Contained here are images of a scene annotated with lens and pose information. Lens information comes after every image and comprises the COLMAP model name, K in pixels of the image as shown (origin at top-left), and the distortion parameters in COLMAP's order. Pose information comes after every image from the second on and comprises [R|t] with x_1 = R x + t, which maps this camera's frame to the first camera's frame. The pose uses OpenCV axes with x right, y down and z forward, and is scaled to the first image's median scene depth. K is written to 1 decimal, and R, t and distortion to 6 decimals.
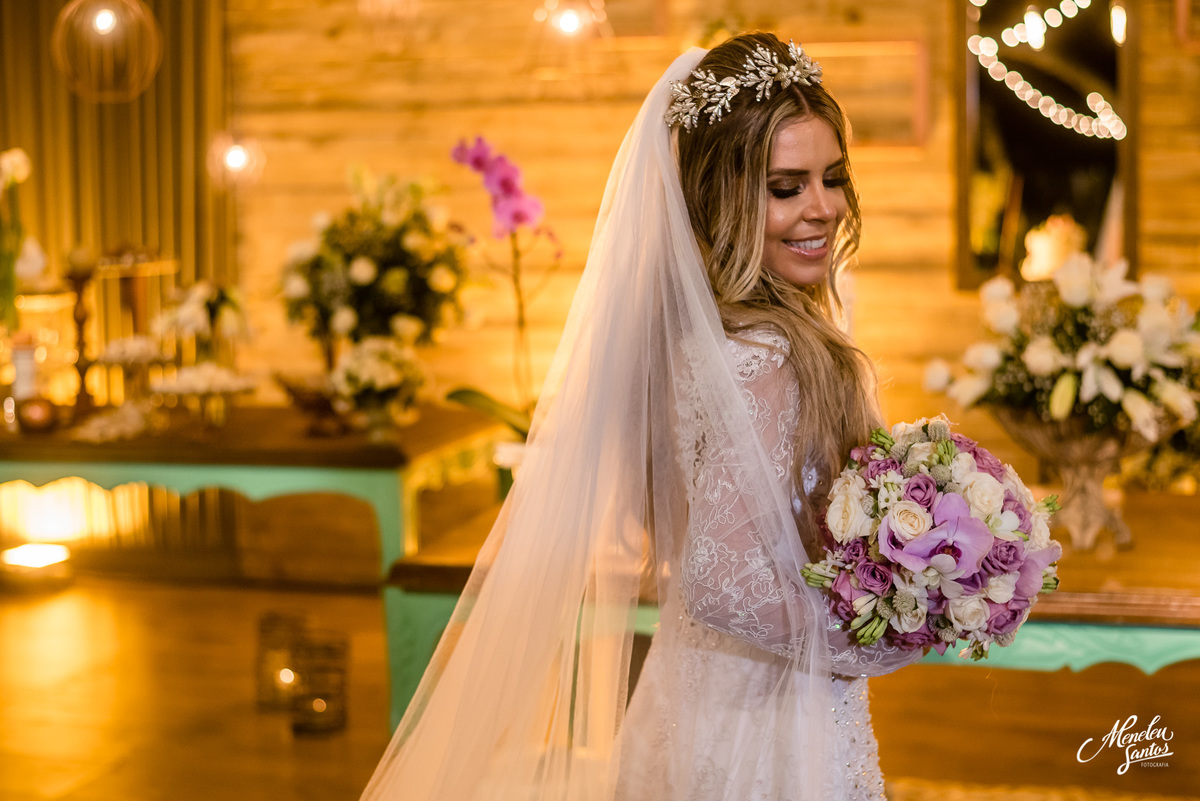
lens RADIAL K [[1973.4, 0, 545.2], [0, 1973.4, 401.1], [0, 0, 1]] dist [-0.045774, 0.007504]
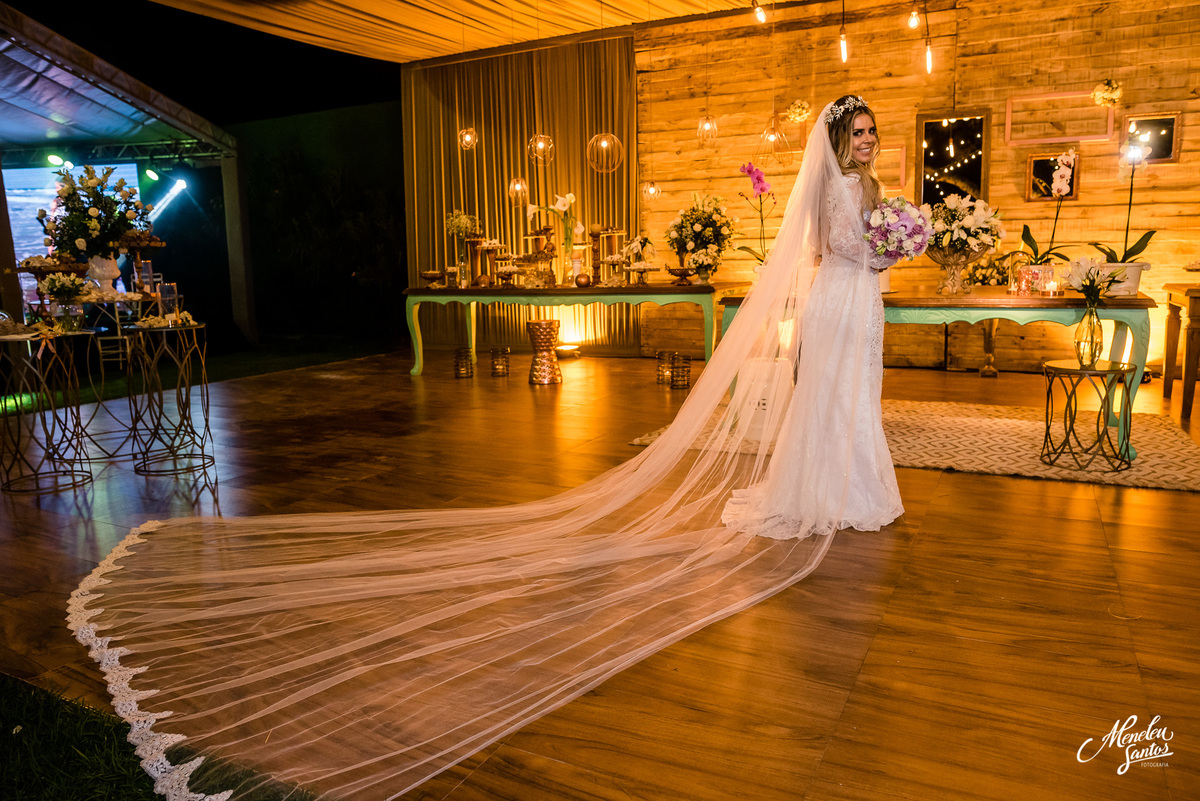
lens RADIAL K [[830.2, 0, 598.3], [0, 830.2, 406.7], [0, 0, 1]] dist [-0.063699, 0.038861]
pose [[0.986744, 0.018163, -0.161268, -0.058106], [-0.005526, 0.996901, 0.078469, 0.157335], [0.162193, -0.076537, 0.983786, -0.349076]]
